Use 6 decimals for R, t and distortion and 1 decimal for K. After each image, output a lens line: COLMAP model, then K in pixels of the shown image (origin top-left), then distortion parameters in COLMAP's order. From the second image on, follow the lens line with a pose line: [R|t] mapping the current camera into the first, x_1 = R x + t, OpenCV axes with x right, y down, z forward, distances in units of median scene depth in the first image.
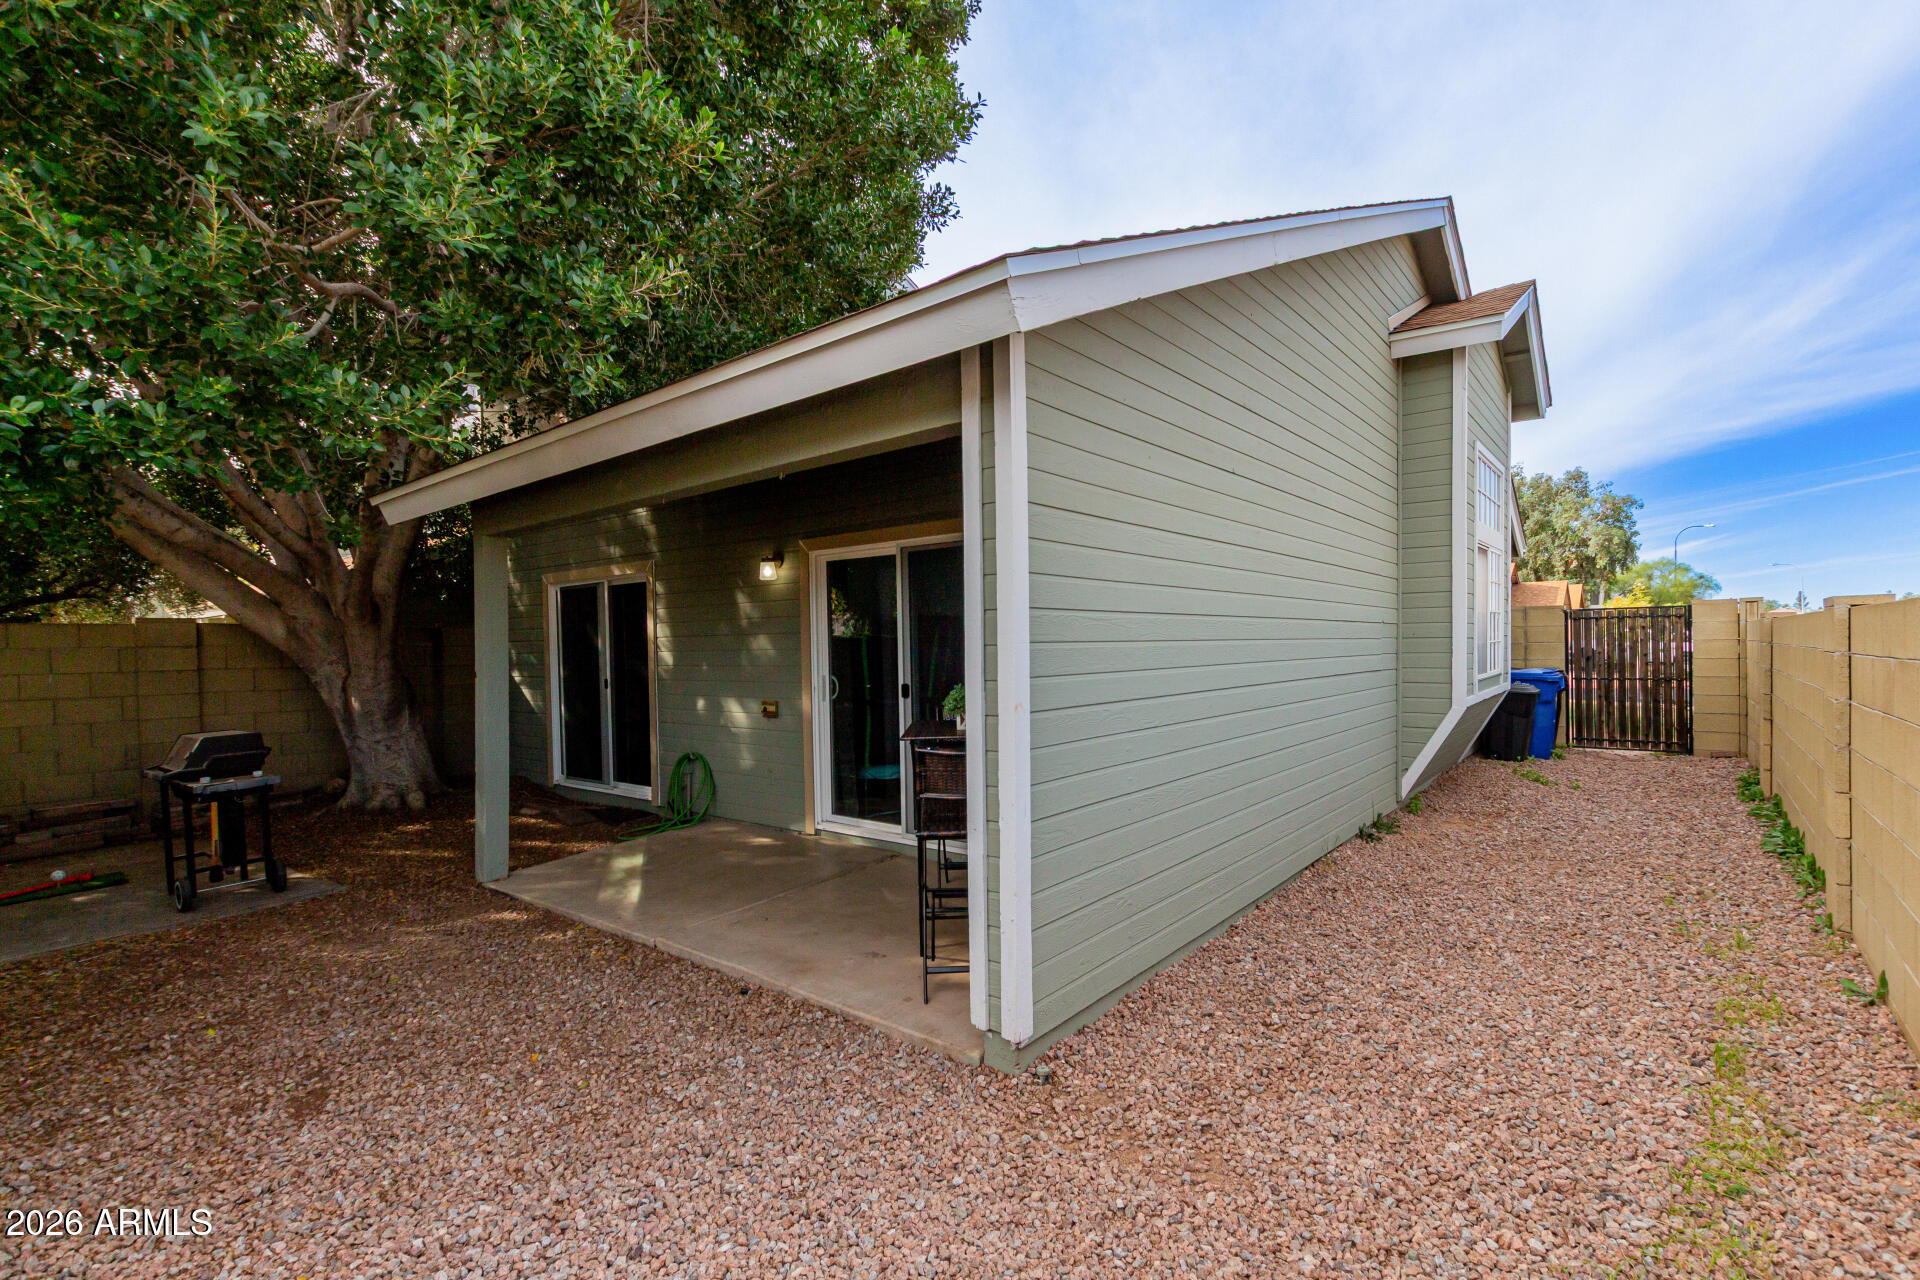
lens RADIAL K [[894.1, 0, 958.3], [0, 894.1, 682.3], [0, 0, 1]] dist [-0.001288, -0.000414]
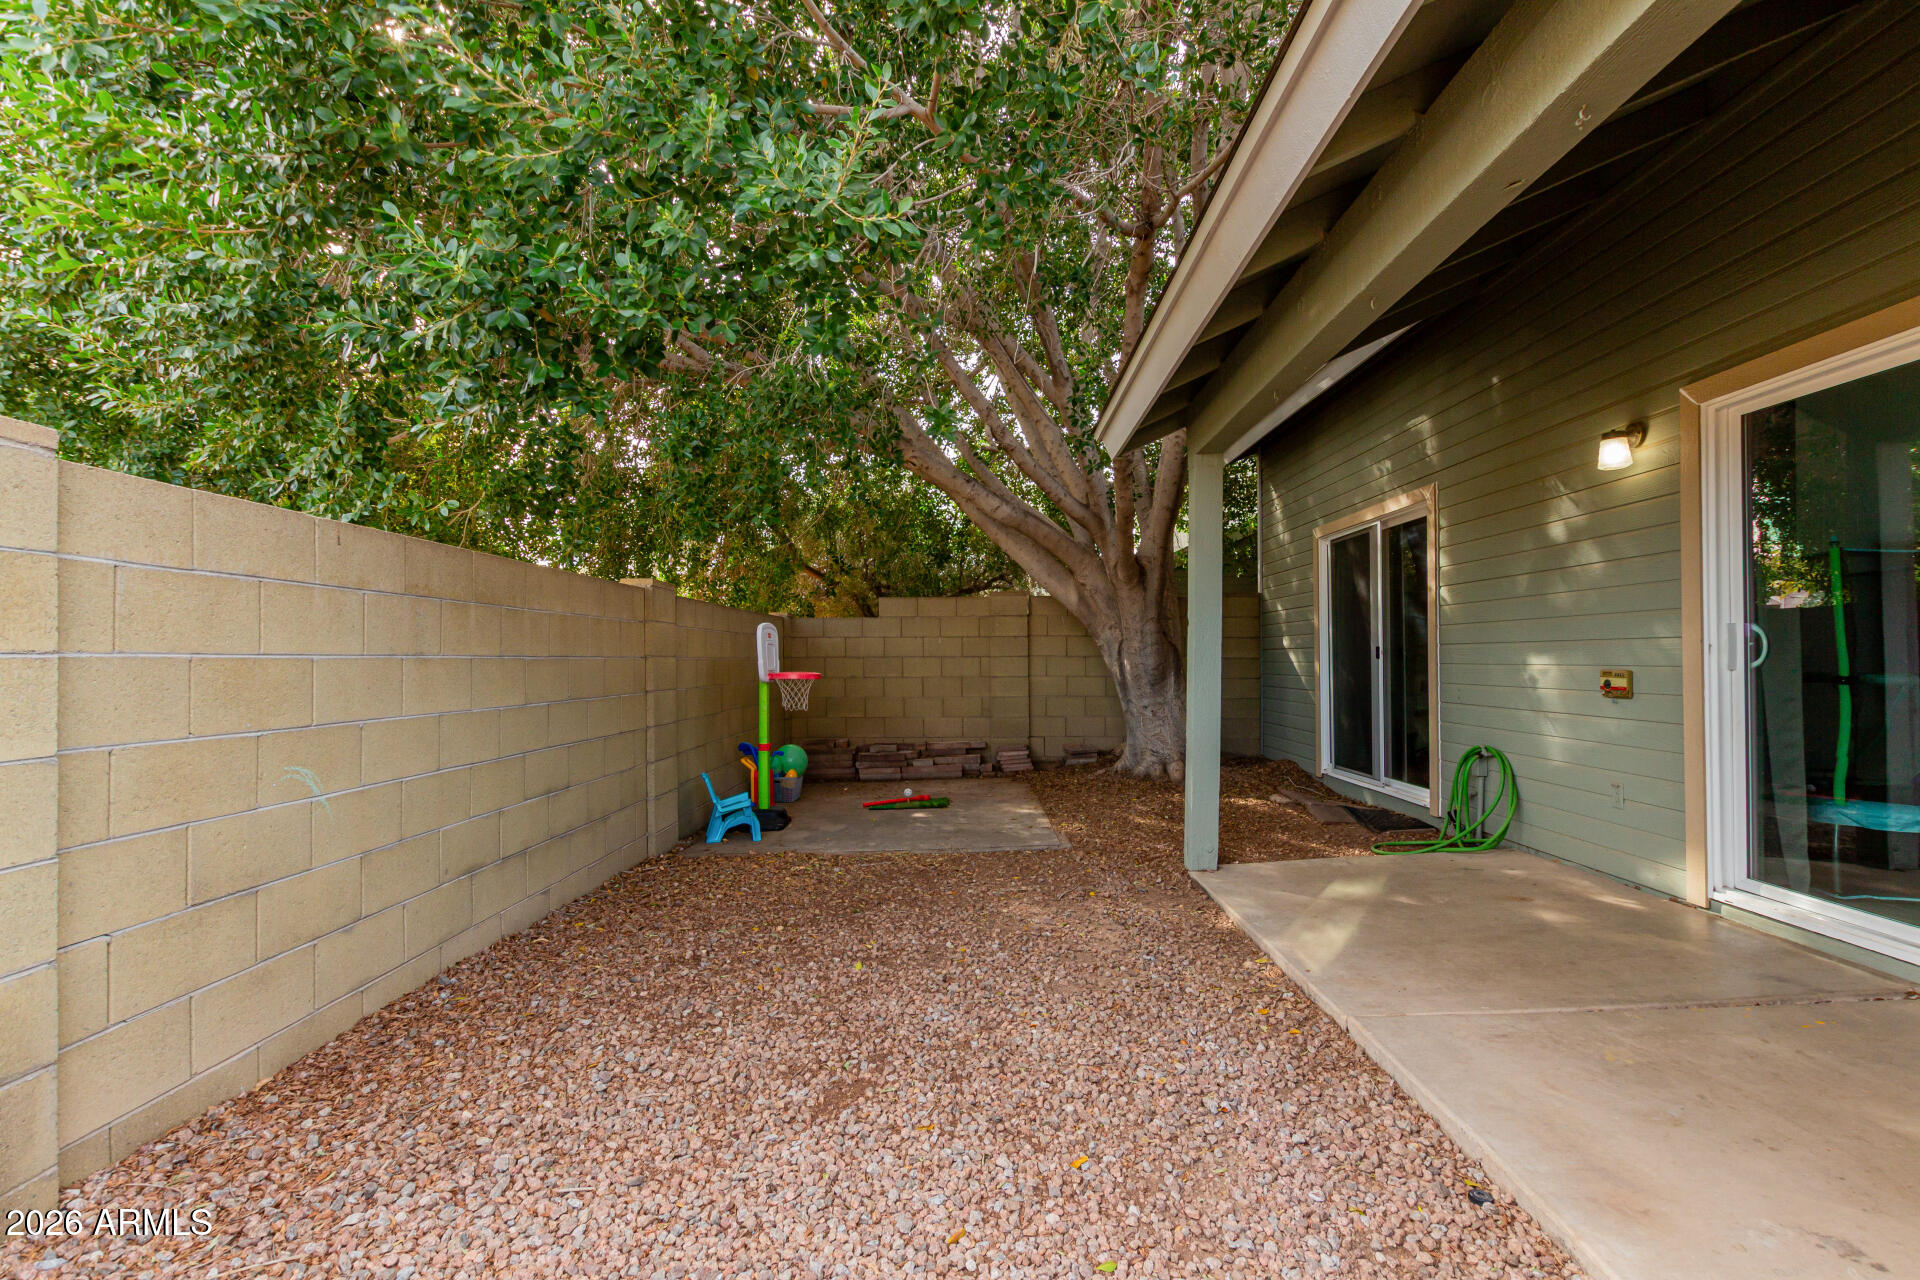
lens RADIAL K [[866.4, 0, 965.5], [0, 866.4, 646.7], [0, 0, 1]] dist [0.000628, -0.000243]
pose [[0.625739, 0.006560, -0.780005, -0.028918], [-0.044624, 0.998628, -0.027399, 0.044007], [0.778755, 0.051952, 0.625173, 0.300975]]
